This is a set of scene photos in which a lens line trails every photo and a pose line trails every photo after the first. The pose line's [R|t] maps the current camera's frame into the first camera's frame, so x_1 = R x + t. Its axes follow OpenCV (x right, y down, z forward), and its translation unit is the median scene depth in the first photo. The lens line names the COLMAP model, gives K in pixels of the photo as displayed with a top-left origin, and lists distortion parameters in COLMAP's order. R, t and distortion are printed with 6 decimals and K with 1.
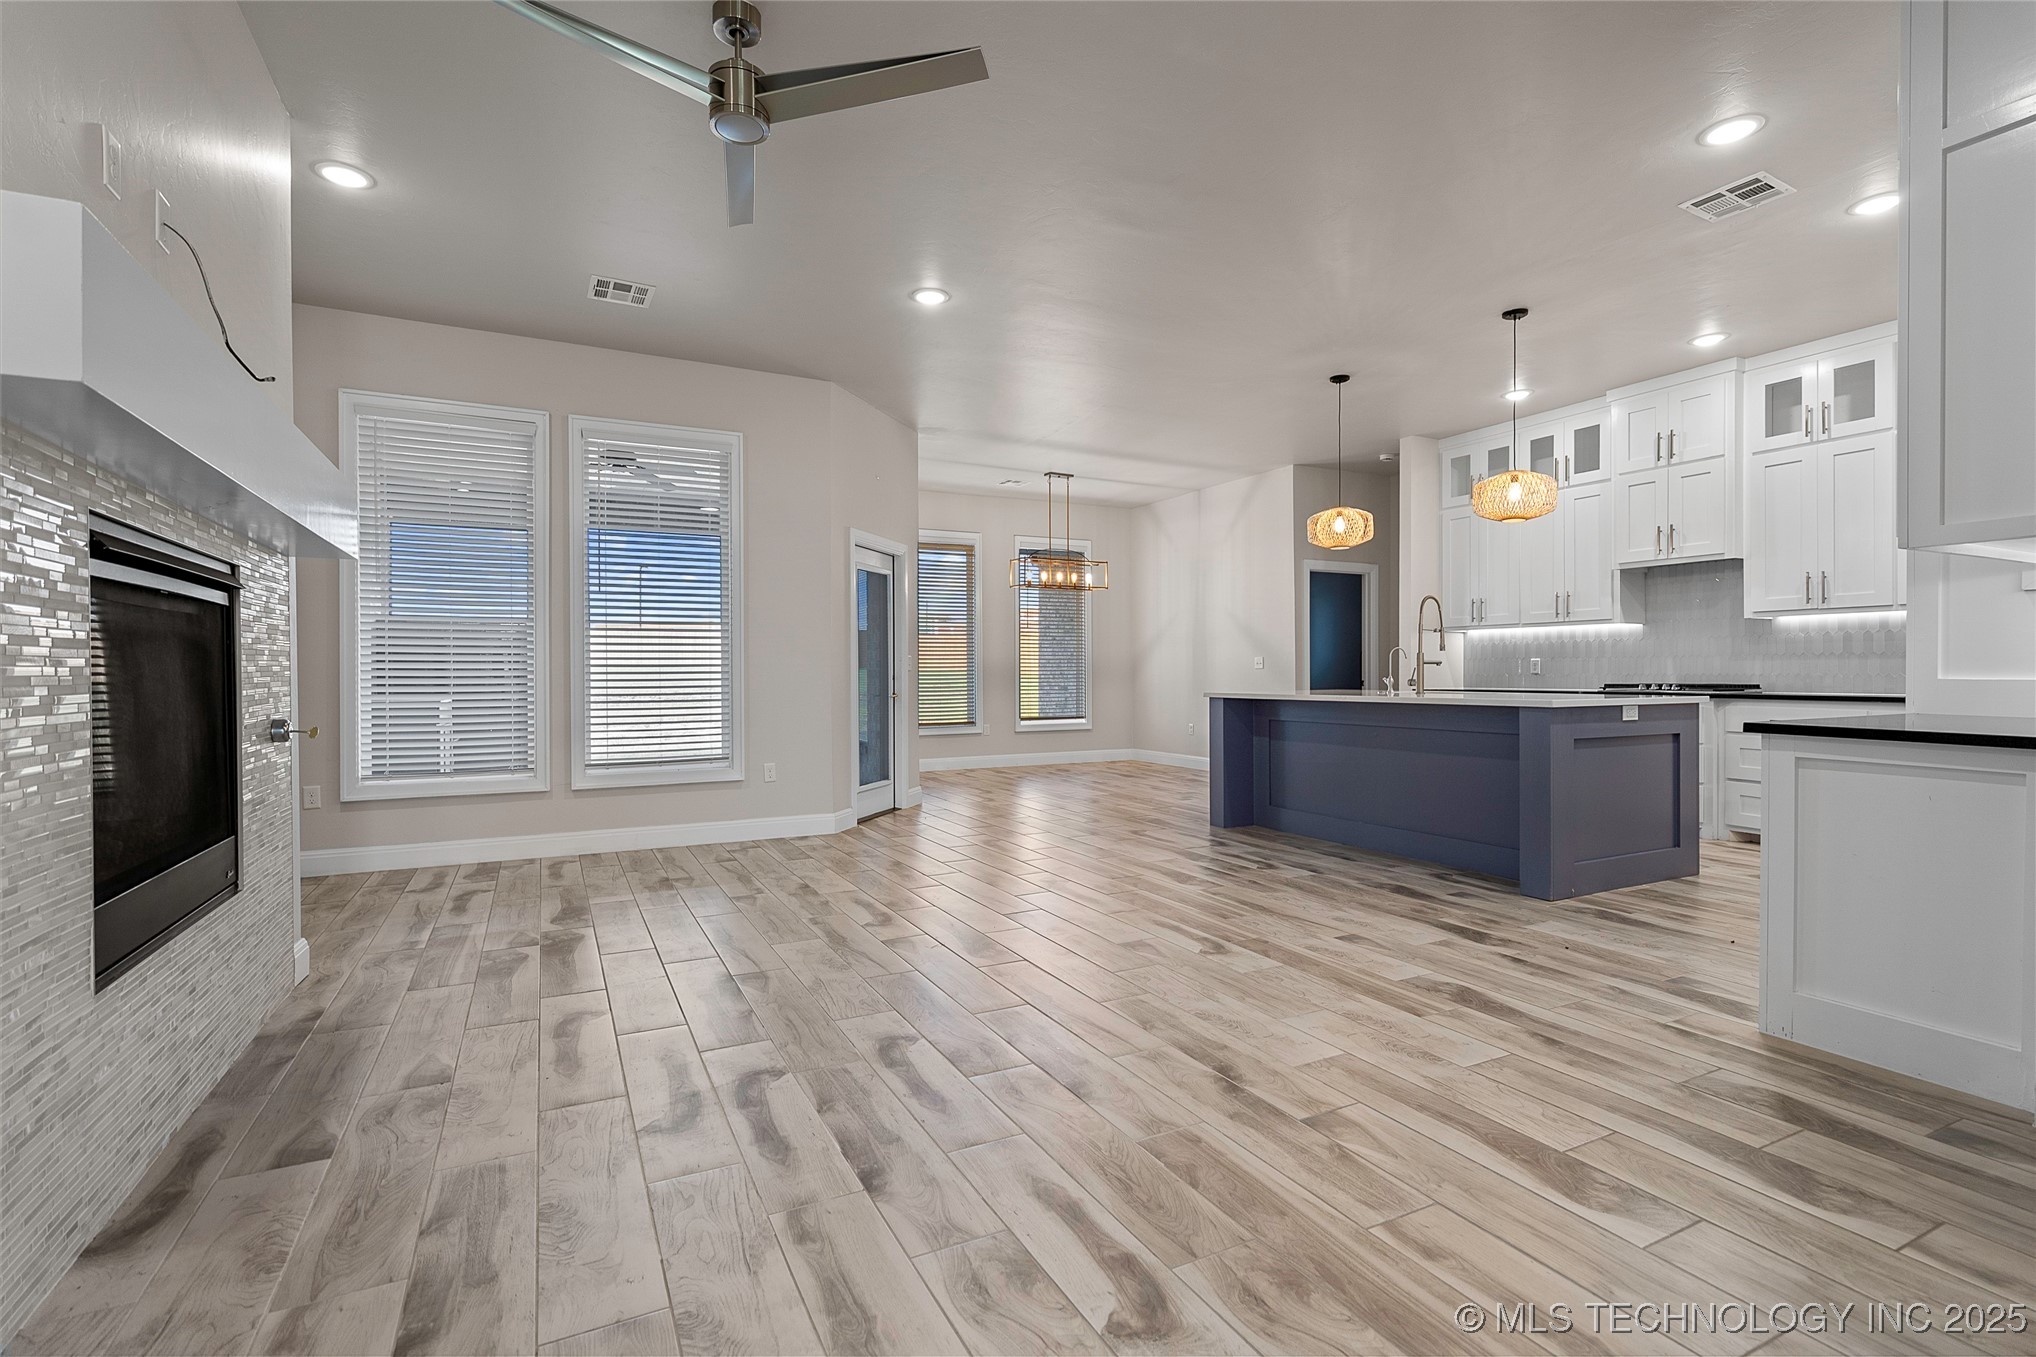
lens RADIAL K [[936.5, 0, 1014.2], [0, 936.5, 673.4], [0, 0, 1]] dist [-0.003369, 0.000474]
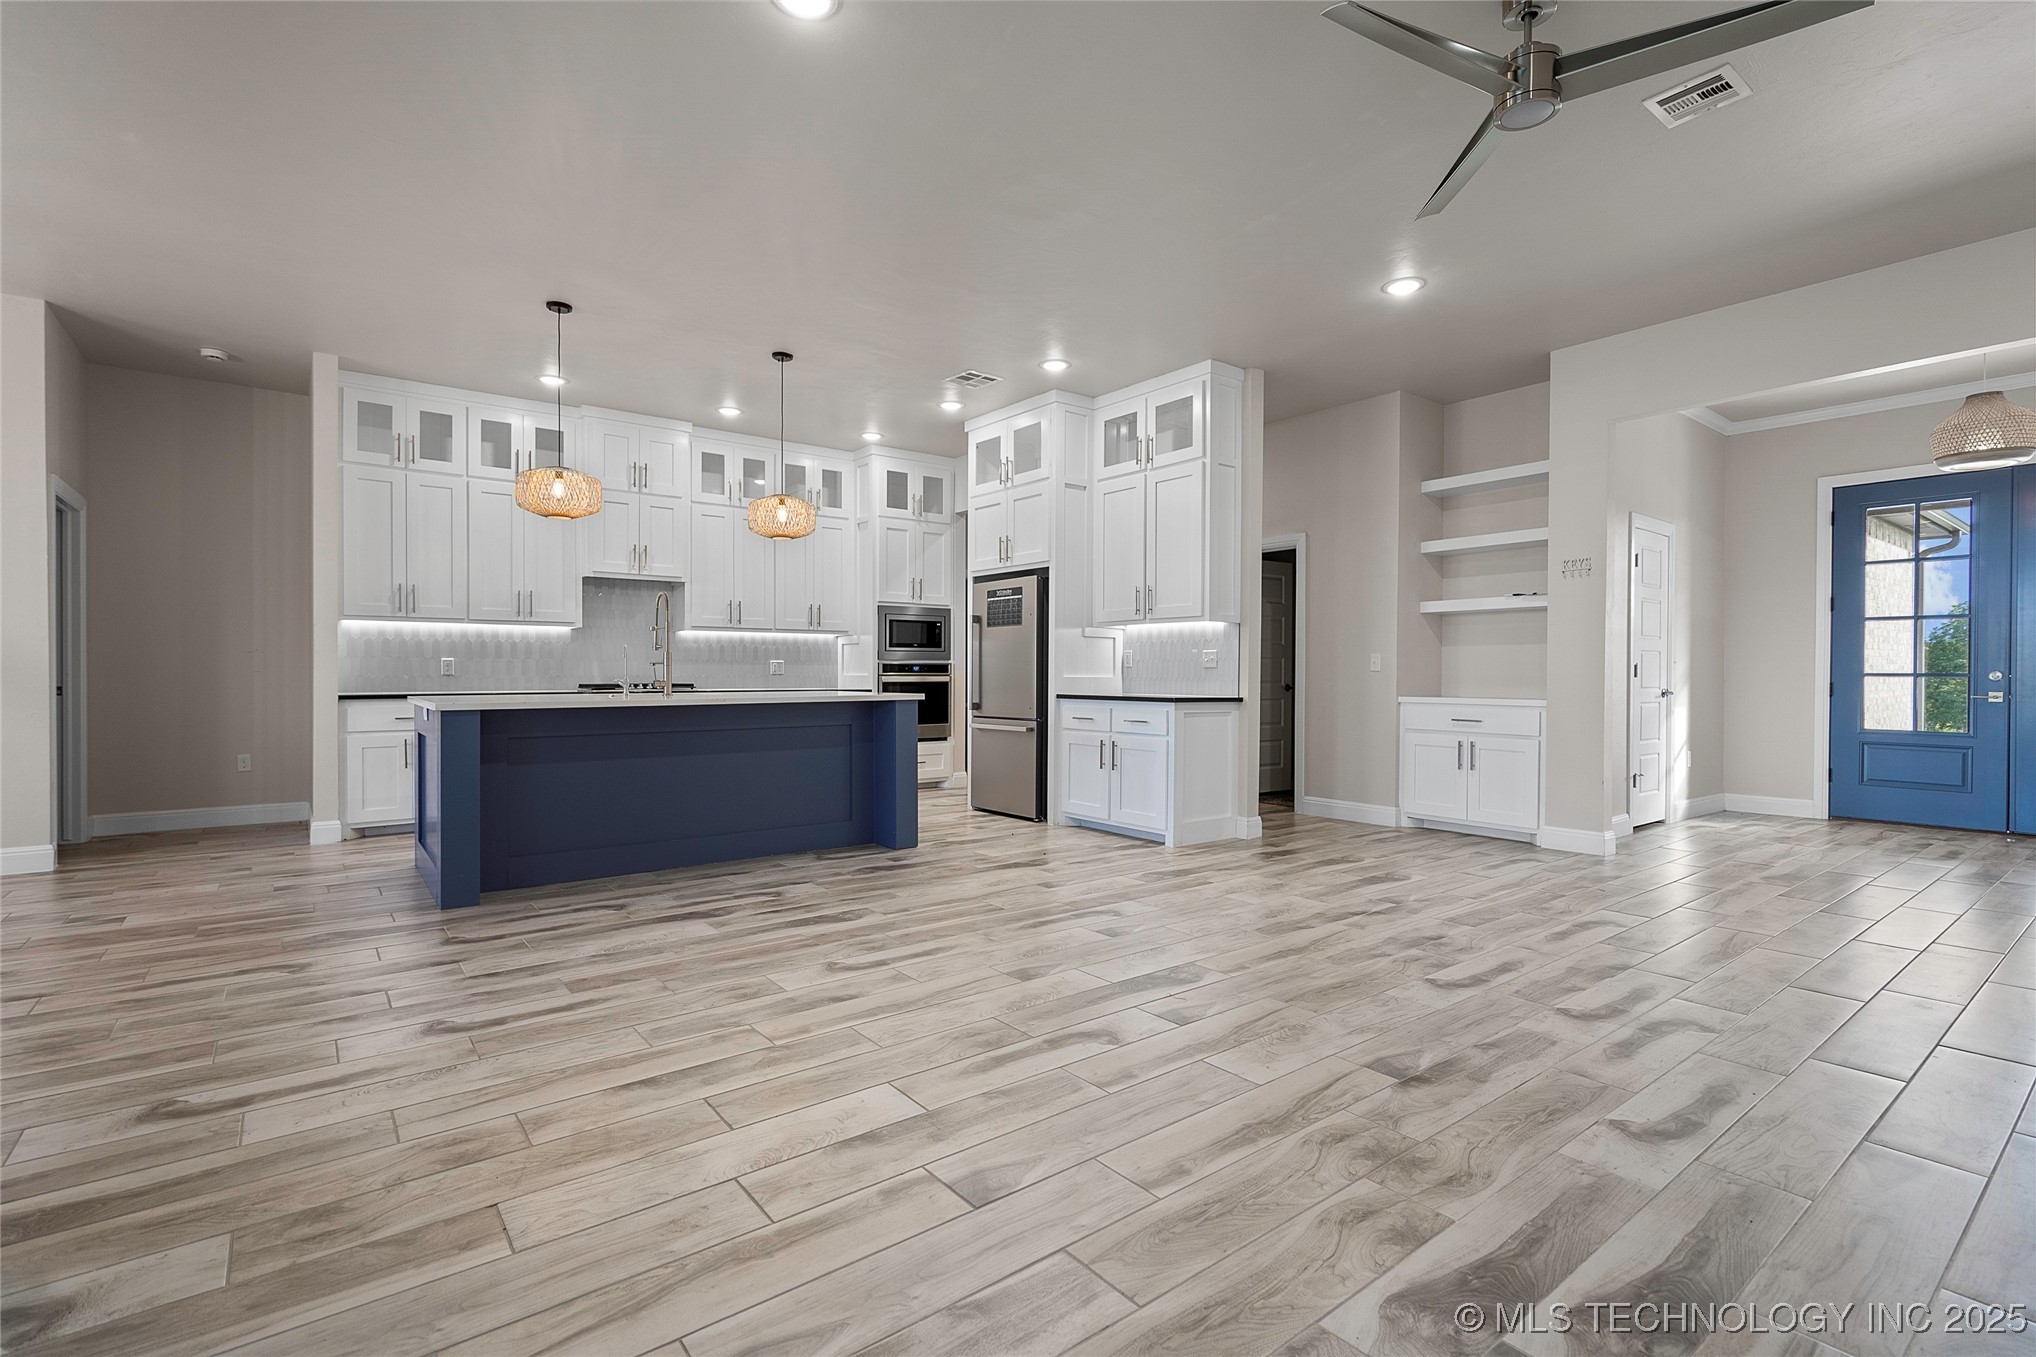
lens RADIAL K [[936.5, 0, 1019.9], [0, 936.5, 678.9], [0, 0, 1]] dist [-0.003369, 0.000474]
pose [[-0.190415, -0.001726, 0.981702, -0.859478], [0.000991, 0.999998, 0.001950, 0.005588], [-0.981703, 0.001344, -0.190412, 1.275349]]
